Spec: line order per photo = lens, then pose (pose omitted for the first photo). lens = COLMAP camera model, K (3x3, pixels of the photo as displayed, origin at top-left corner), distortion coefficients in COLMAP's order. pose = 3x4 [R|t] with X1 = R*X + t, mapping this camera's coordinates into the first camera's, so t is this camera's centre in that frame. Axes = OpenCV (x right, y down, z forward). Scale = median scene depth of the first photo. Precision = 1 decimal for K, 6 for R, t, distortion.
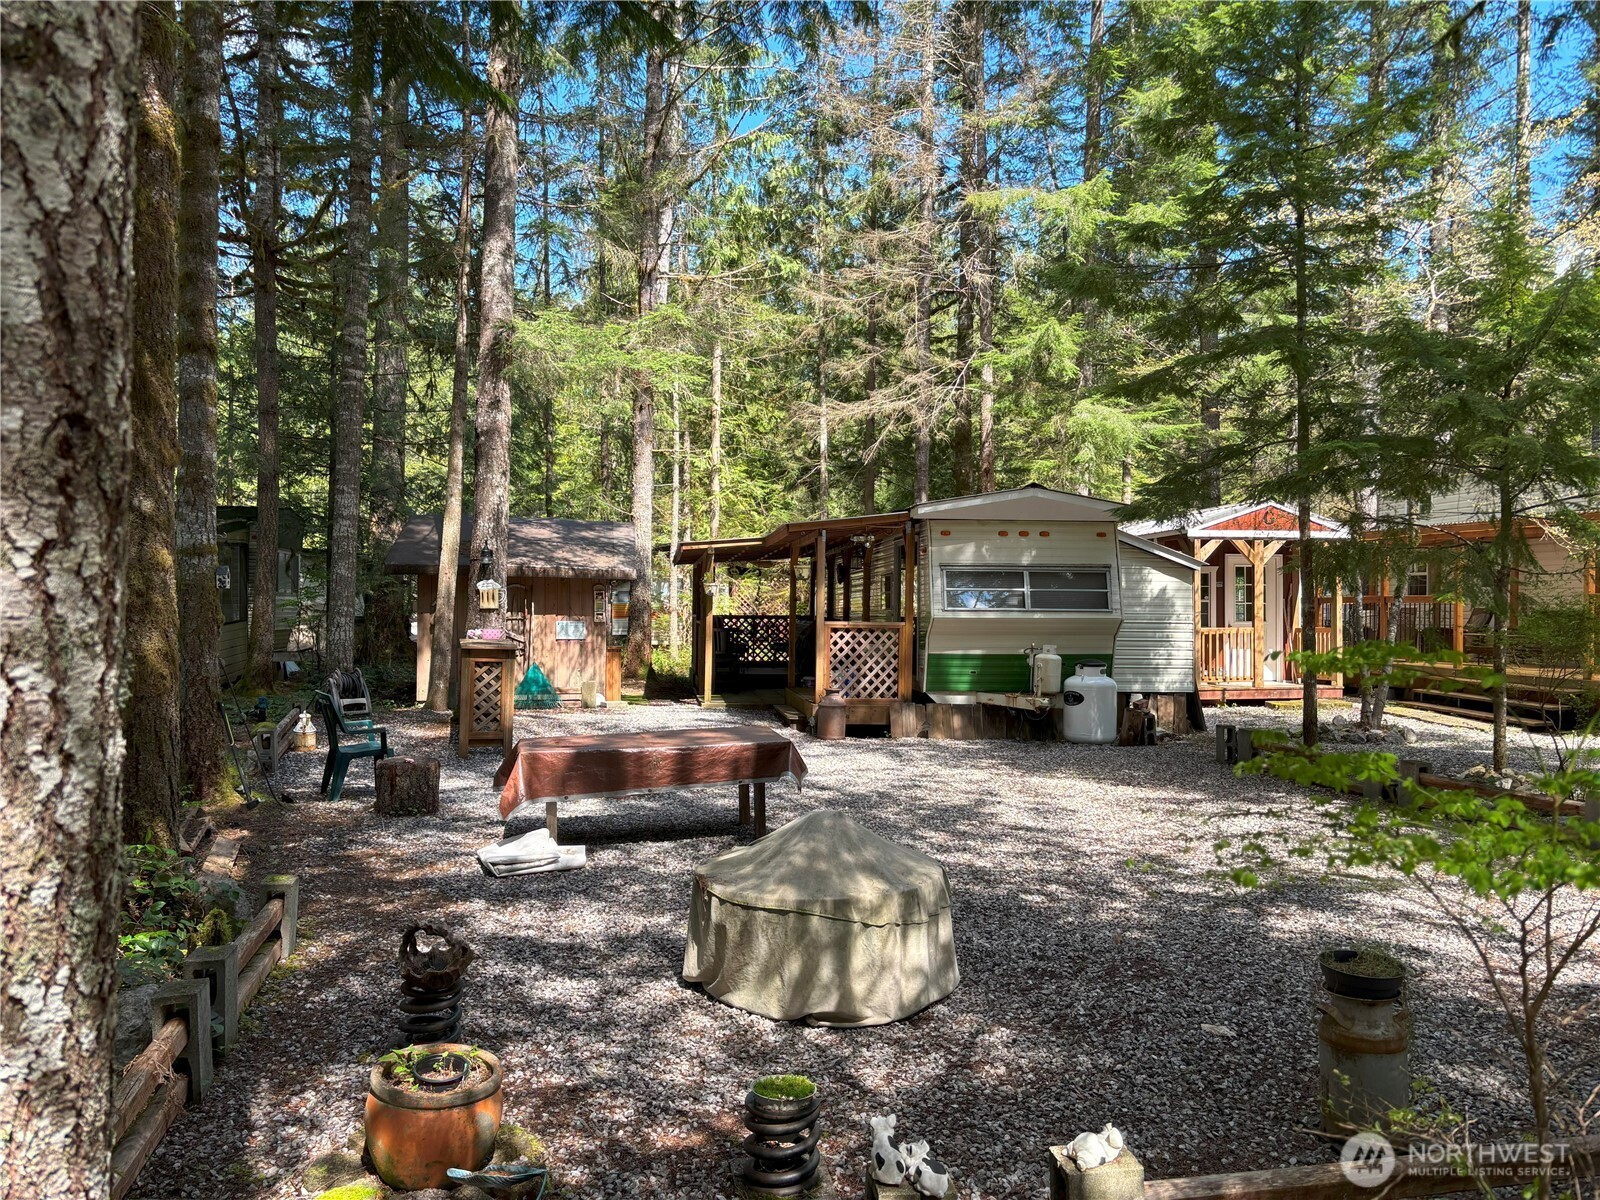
lens RADIAL K [[1220.4, 0, 840.2], [0, 1220.4, 598.0], [0, 0, 1]] dist [0.050874, -0.029285]
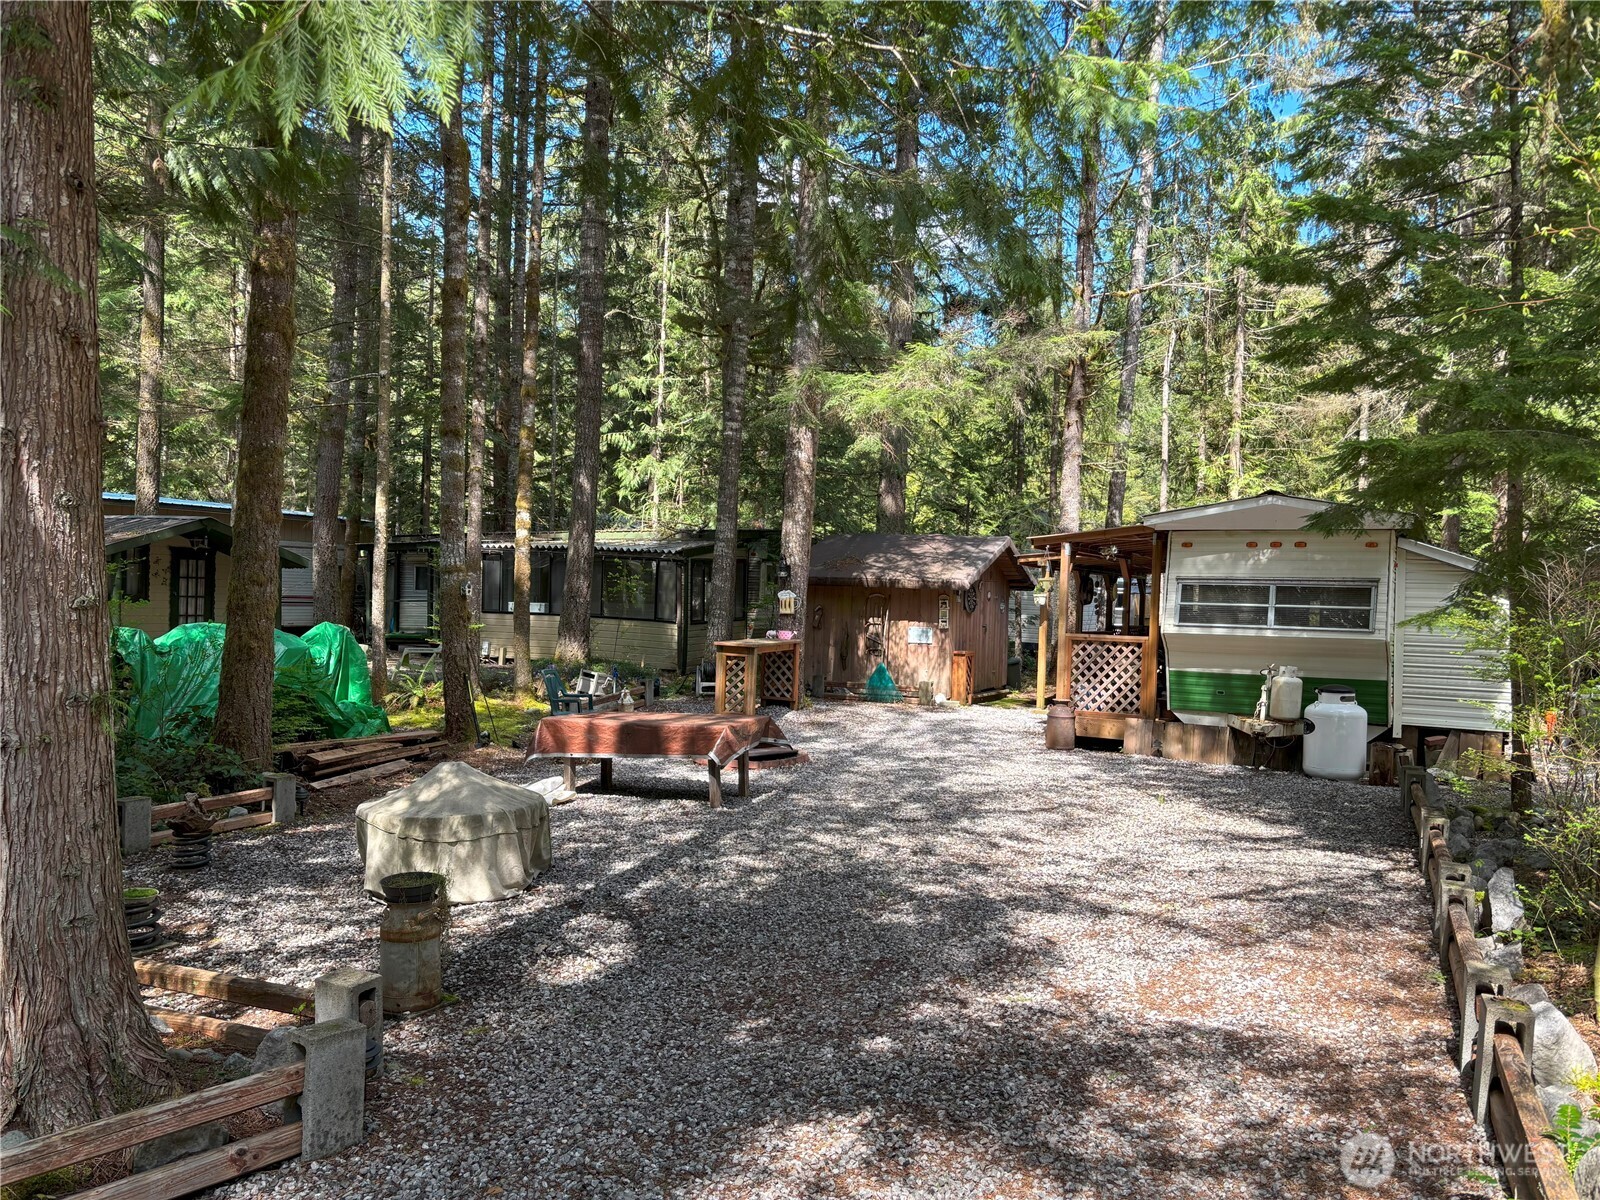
lens RADIAL K [[1220.4, 0, 806.1], [0, 1220.4, 601.7], [0, 0, 1]] dist [0.050874, -0.029285]
pose [[0.792372, 0.014658, -0.609862, 0.435181], [-0.015918, 0.999868, 0.003351, -0.007054], [0.609831, 0.007052, 0.792500, 0.055723]]
